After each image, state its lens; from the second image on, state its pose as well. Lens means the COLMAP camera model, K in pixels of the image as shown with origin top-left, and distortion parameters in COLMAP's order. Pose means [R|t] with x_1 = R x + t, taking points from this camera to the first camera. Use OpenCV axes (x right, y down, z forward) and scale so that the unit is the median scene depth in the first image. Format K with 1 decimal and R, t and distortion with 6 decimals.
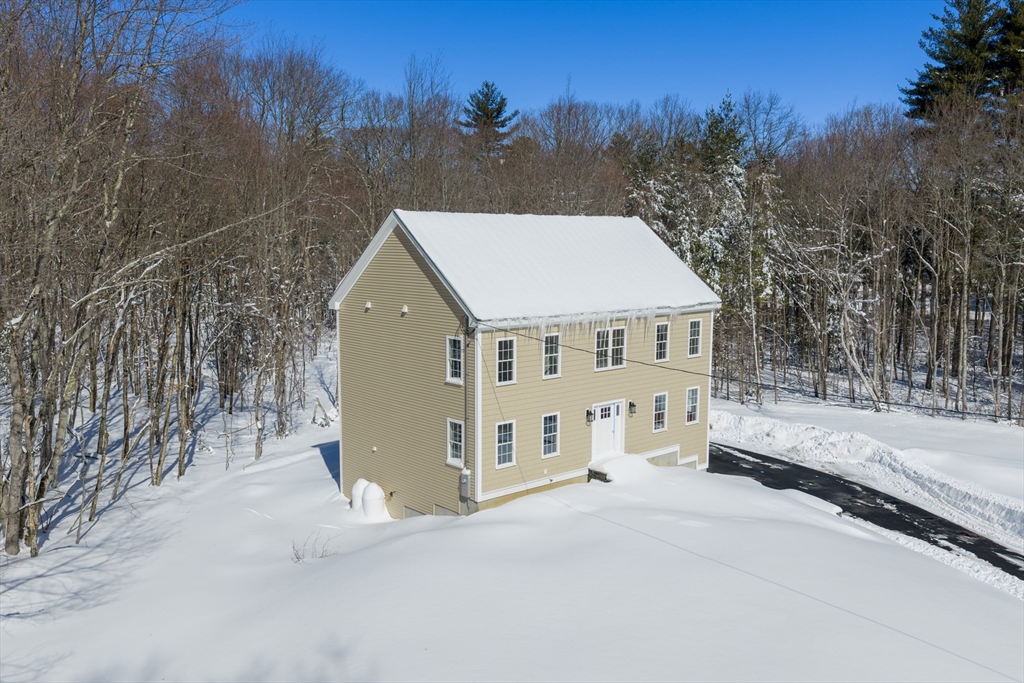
lens RADIAL K [[831.5, 0, 512.0], [0, 831.5, 341.5], [0, 0, 1]] dist [0.024320, -0.003136]
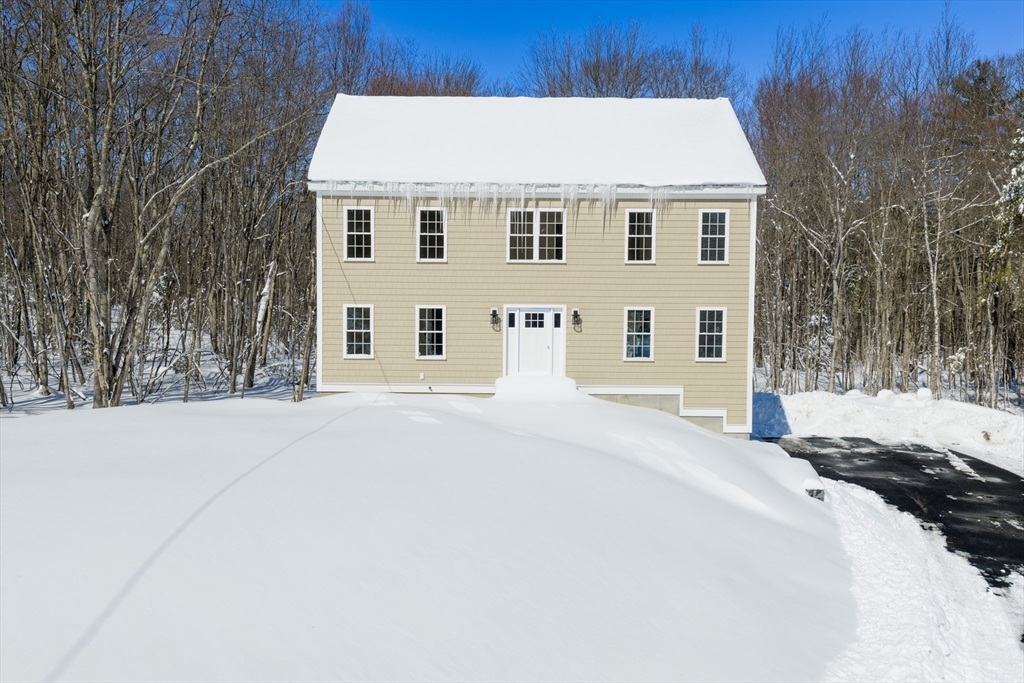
lens RADIAL K [[843.9, 0, 512.0], [0, 843.9, 341.5], [0, 0, 1]] dist [0.029736, -0.002290]
pose [[0.755309, 0.025030, -0.654891, 0.617231], [-0.085029, 0.994567, -0.060054, 0.155331], [0.649830, 0.101044, 0.753333, 0.398522]]
